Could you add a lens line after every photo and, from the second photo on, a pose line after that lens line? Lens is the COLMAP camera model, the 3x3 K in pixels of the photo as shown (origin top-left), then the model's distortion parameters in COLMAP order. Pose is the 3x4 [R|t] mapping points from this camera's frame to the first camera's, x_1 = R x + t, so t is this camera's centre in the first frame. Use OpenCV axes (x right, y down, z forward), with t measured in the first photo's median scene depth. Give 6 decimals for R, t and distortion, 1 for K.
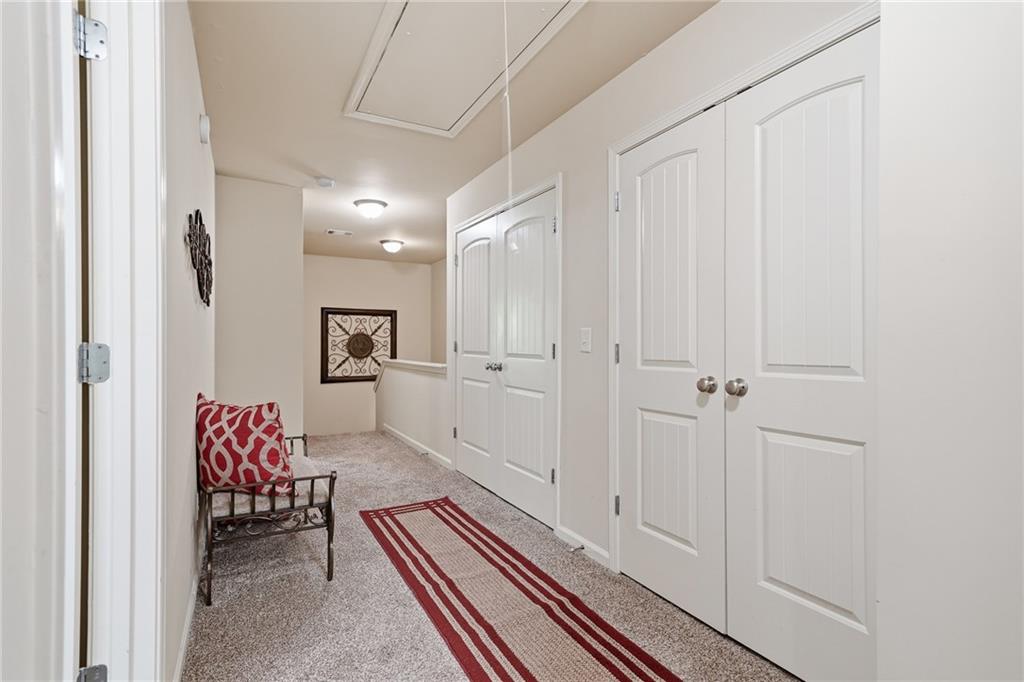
lens RADIAL K [[444.9, 0, 506.5], [0, 444.9, 350.0], [0, 0, 1]] dist [0.004352, 0.000618]
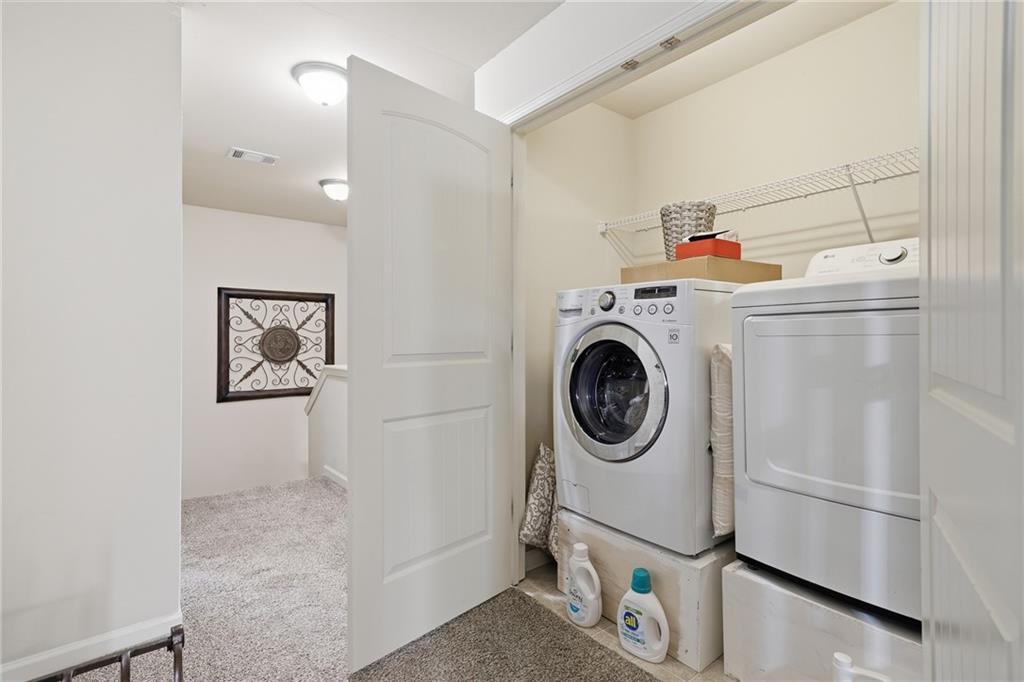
lens RADIAL K [[470.8, 0, 512.0], [0, 470.8, 341.0], [0, 0, 1]] dist [0.001807, 0.000229]
pose [[0.985752, -0.005933, 0.168100, -0.100643], [0.008392, 0.999868, -0.013918, -0.002270], [-0.167995, 0.015130, 0.985672, 0.230904]]
